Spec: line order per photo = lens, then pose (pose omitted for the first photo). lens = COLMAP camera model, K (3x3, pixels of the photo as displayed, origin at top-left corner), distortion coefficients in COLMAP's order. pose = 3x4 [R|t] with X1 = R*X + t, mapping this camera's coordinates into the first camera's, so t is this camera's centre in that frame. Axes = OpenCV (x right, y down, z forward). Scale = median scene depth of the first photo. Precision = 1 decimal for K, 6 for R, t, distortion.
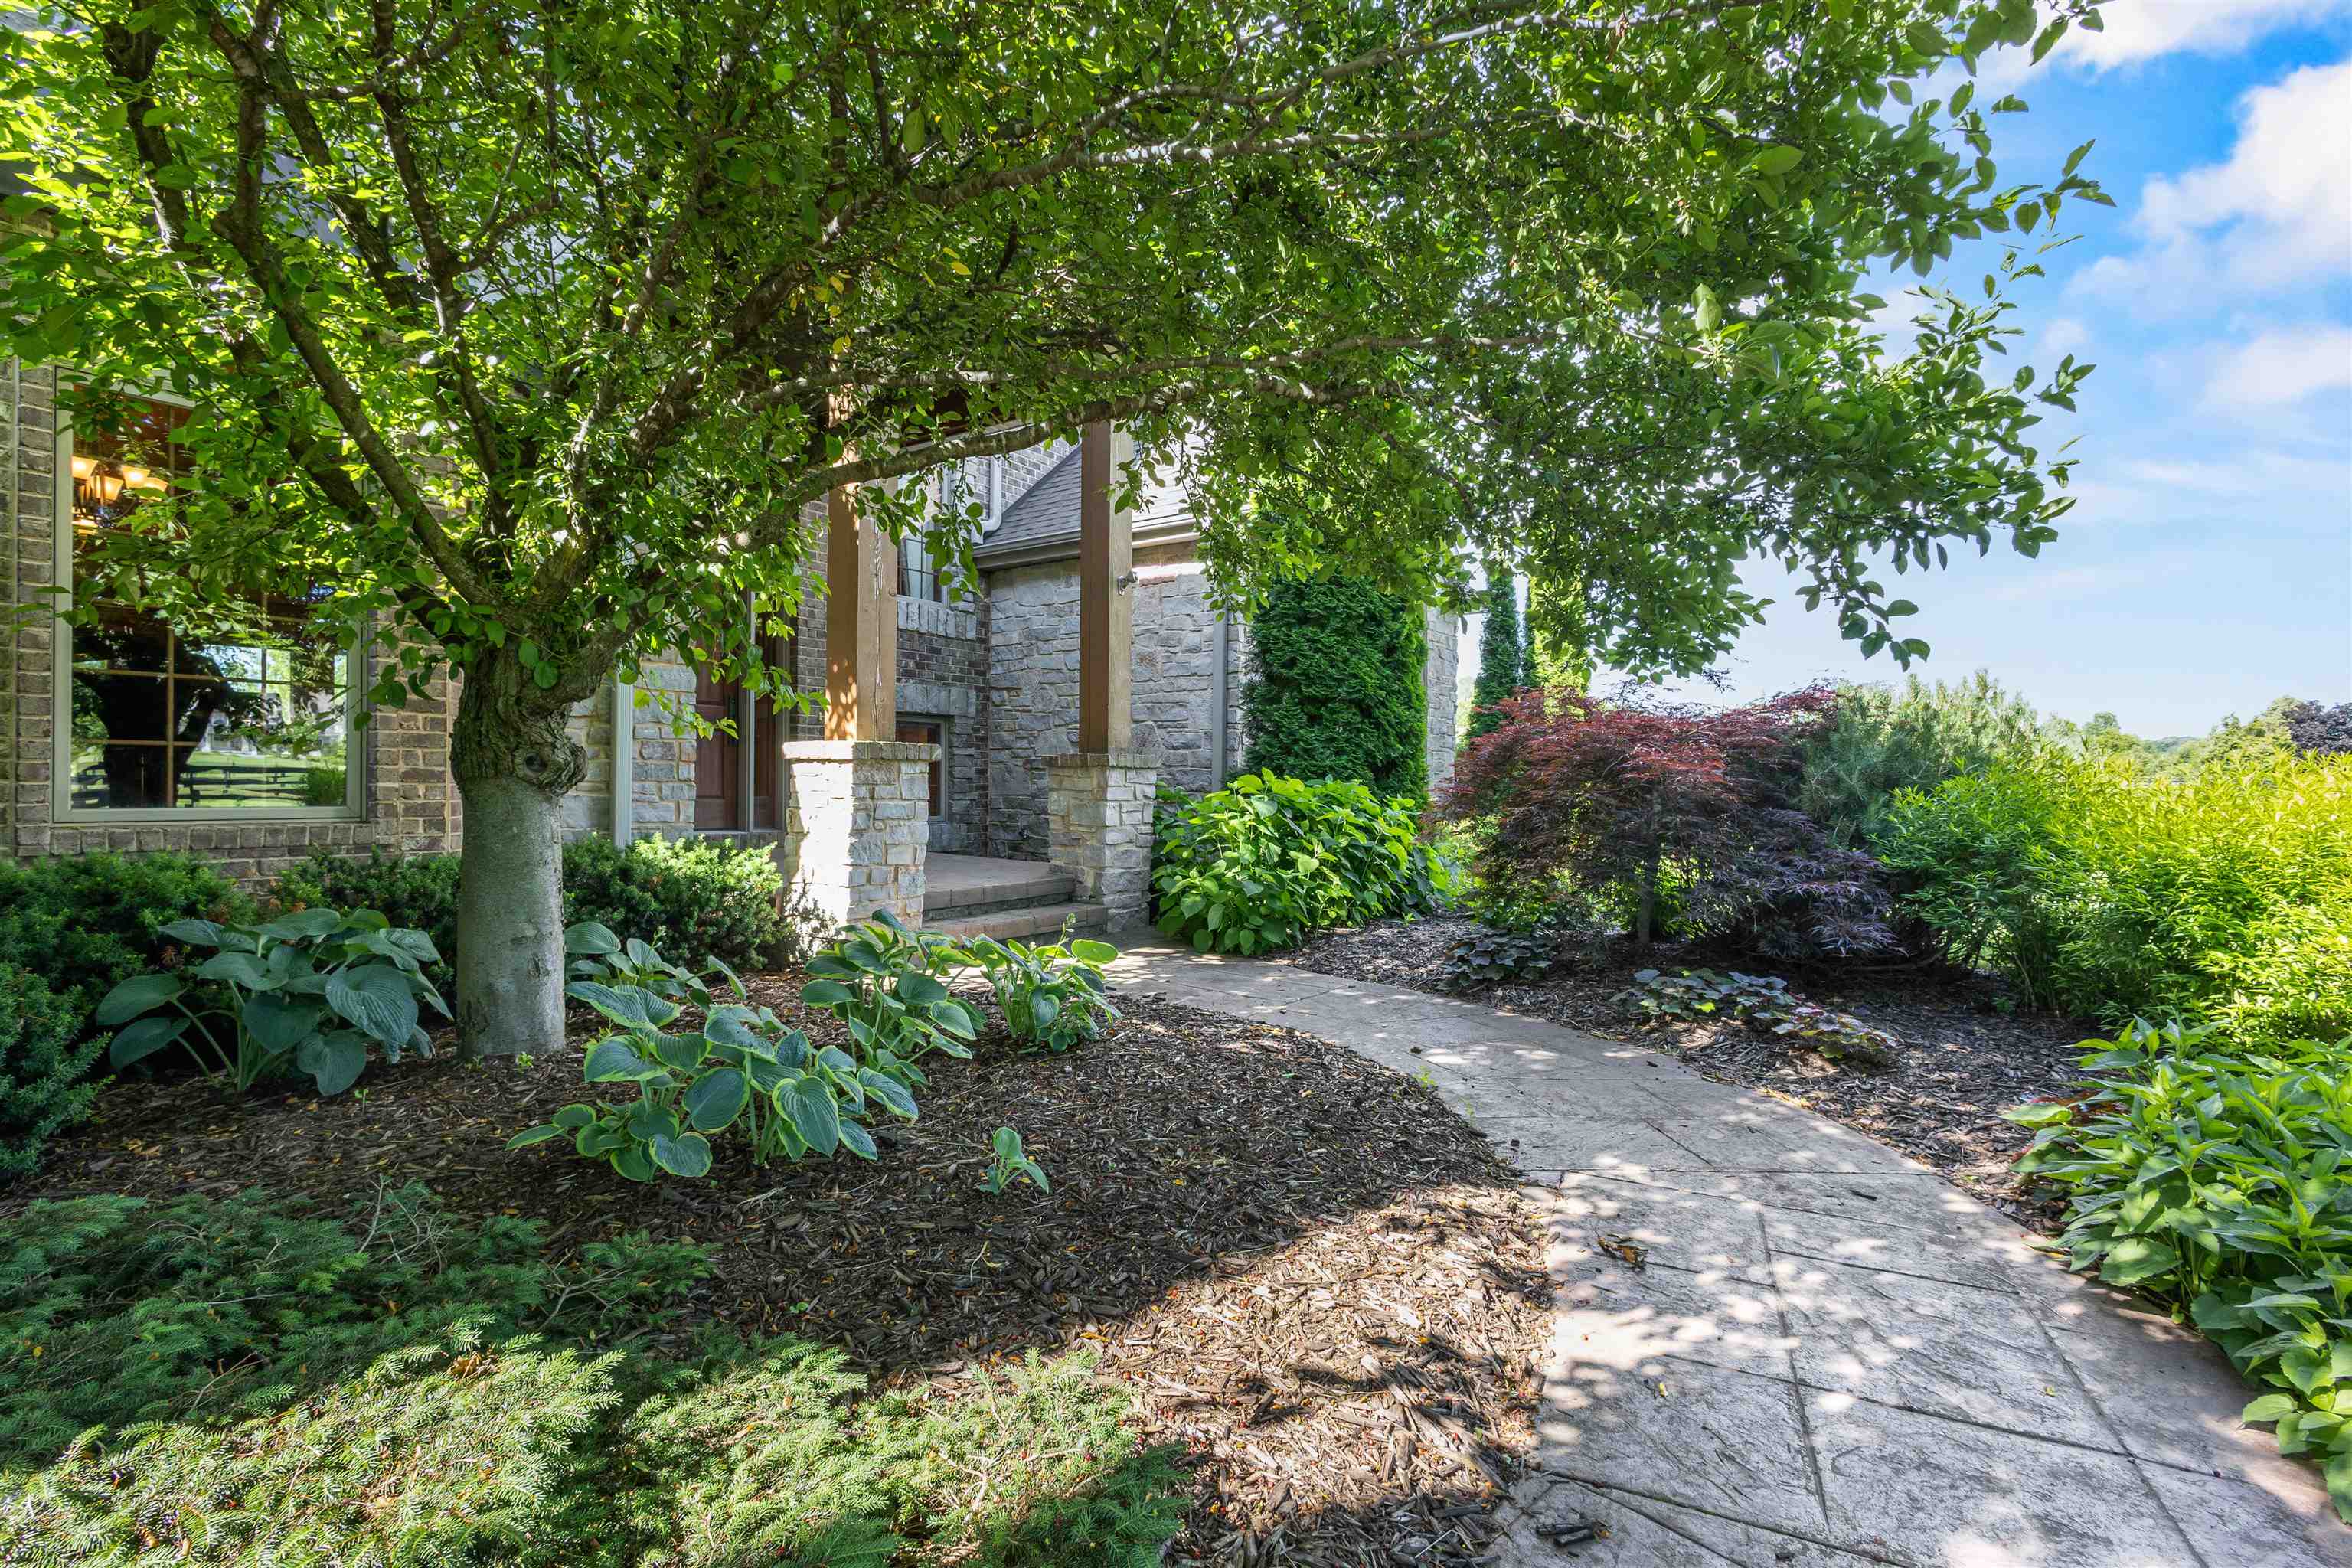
lens RADIAL K [[1078.8, 0, 1175.4], [0, 1078.8, 782.0], [0, 0, 1]] dist [0.004217, -0.001860]
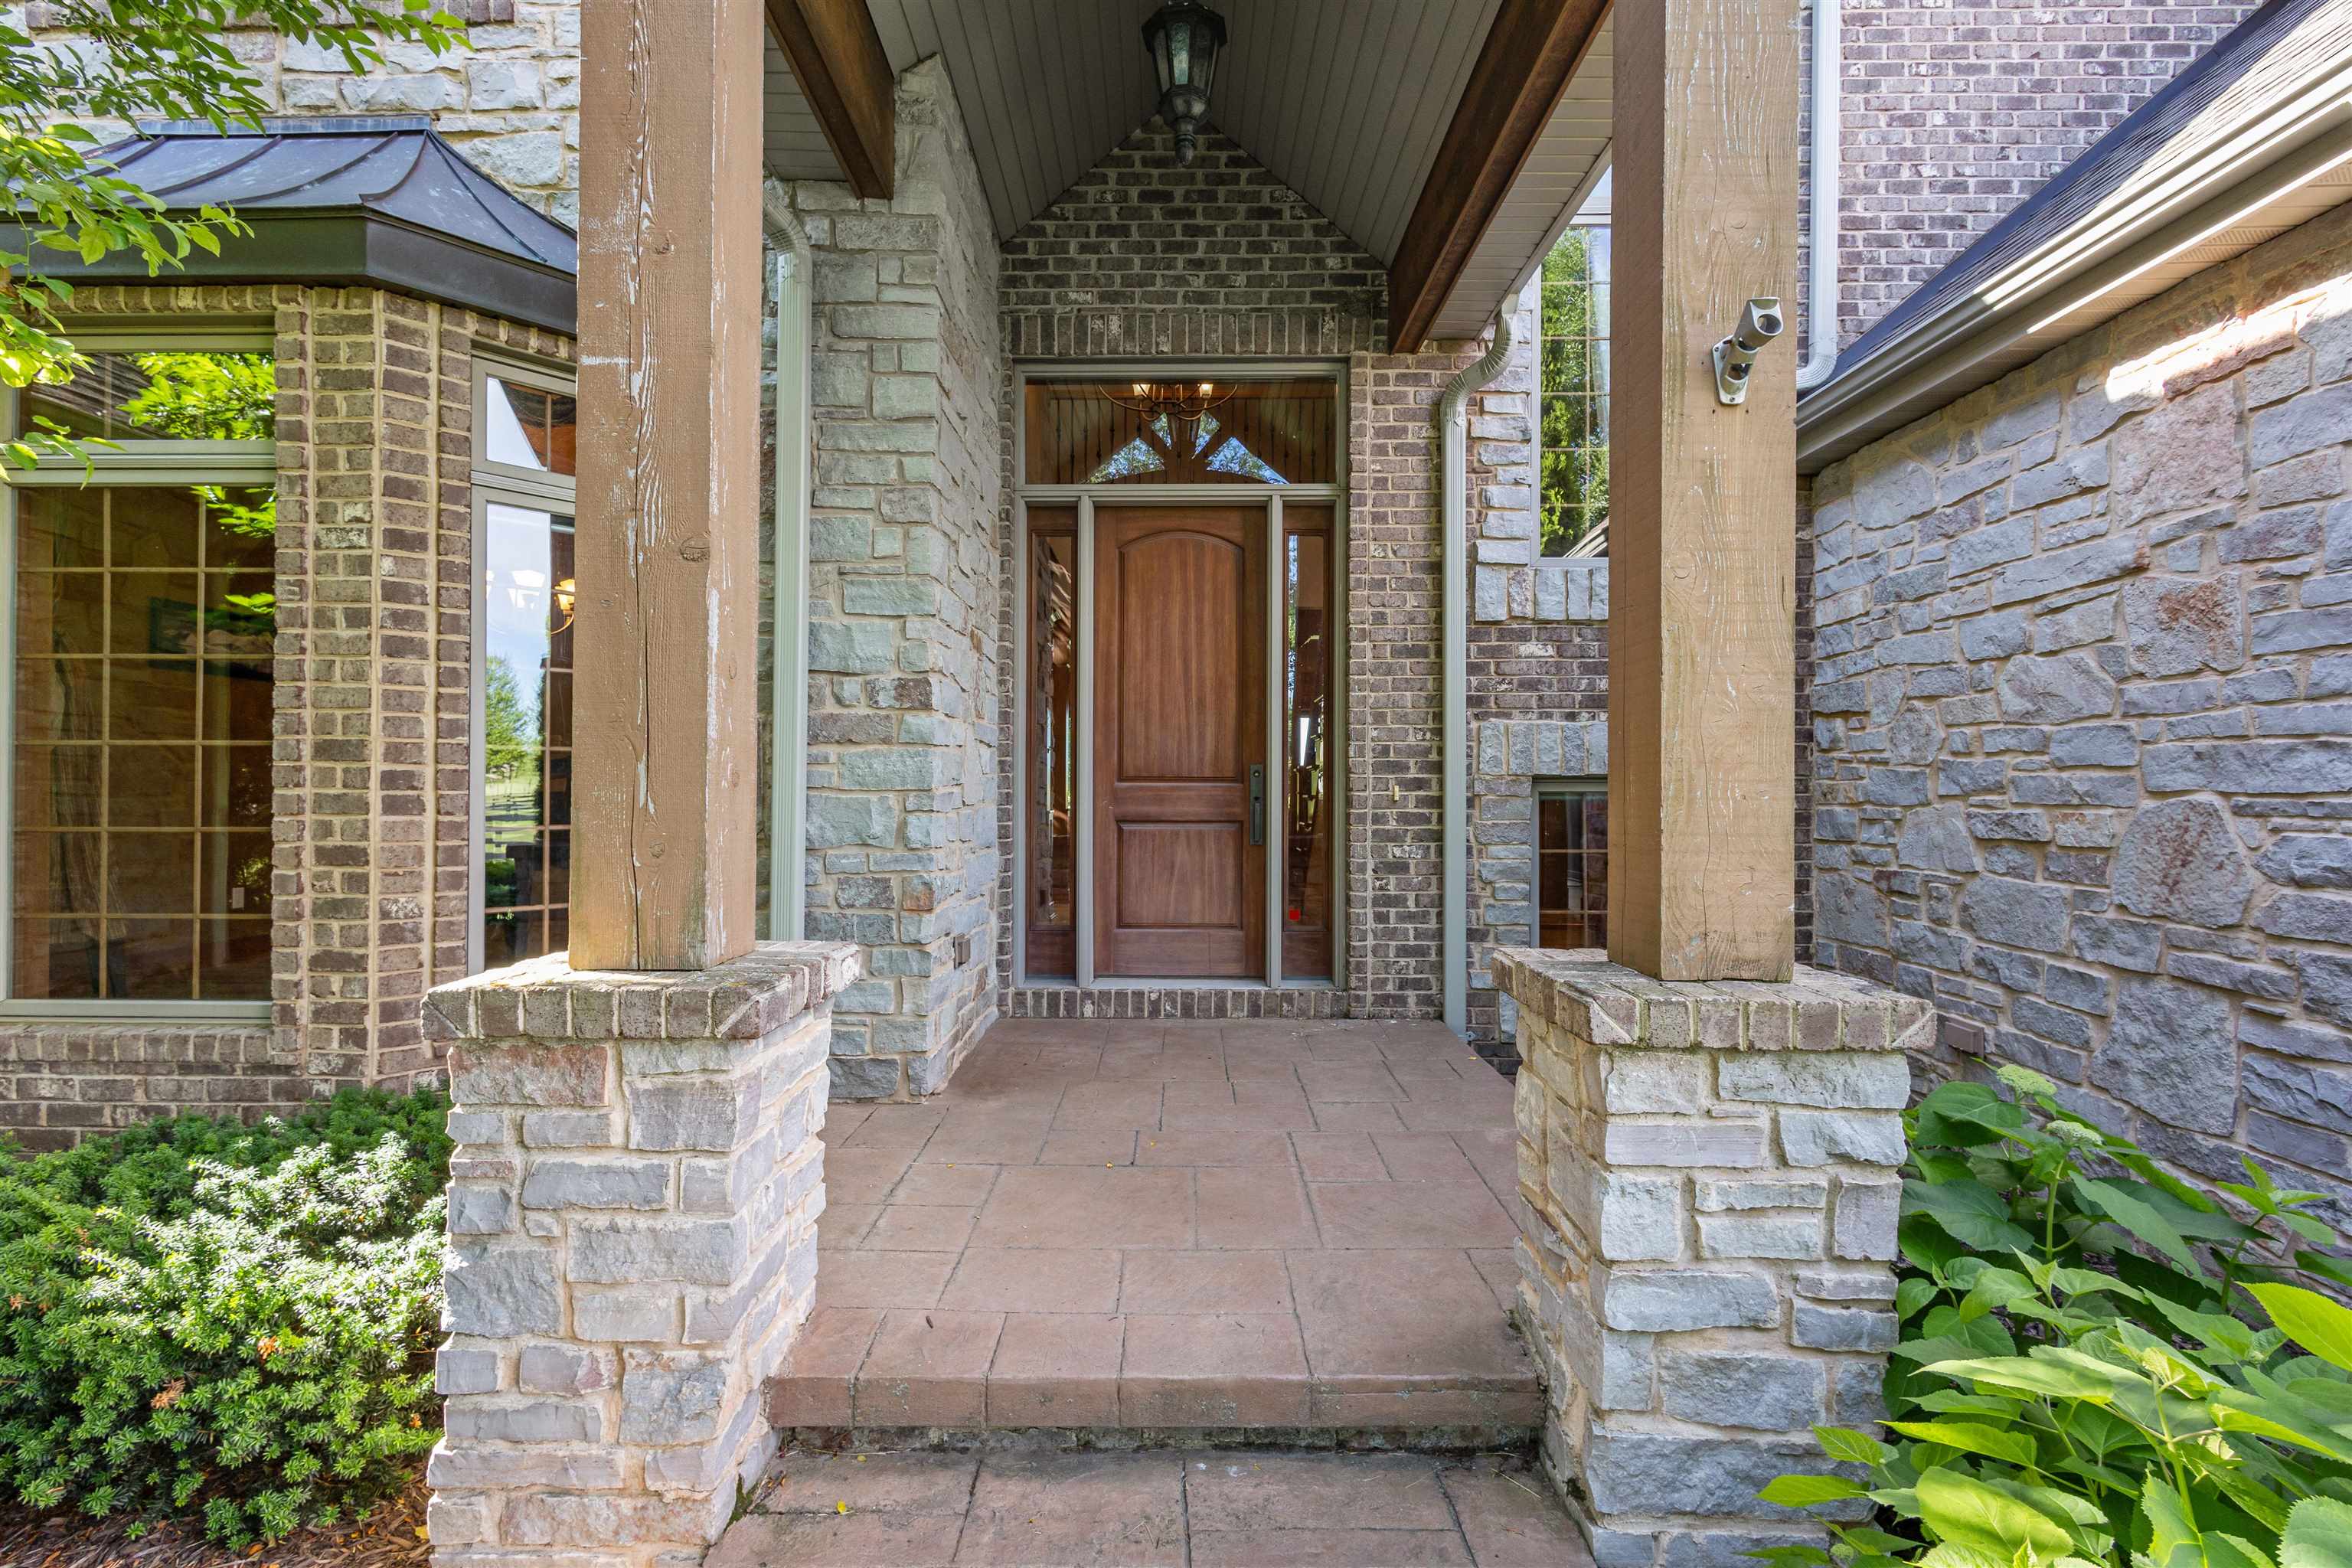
lens RADIAL K [[1078.8, 0, 1174.9], [0, 1078.8, 781.3], [0, 0, 1]] dist [0.004217, -0.001860]
pose [[0.561464, -0.014875, -0.827367, 0.074812], [0.000953, 0.999849, -0.017330, -0.055093], [0.827500, 0.008941, 0.561394, 0.553856]]
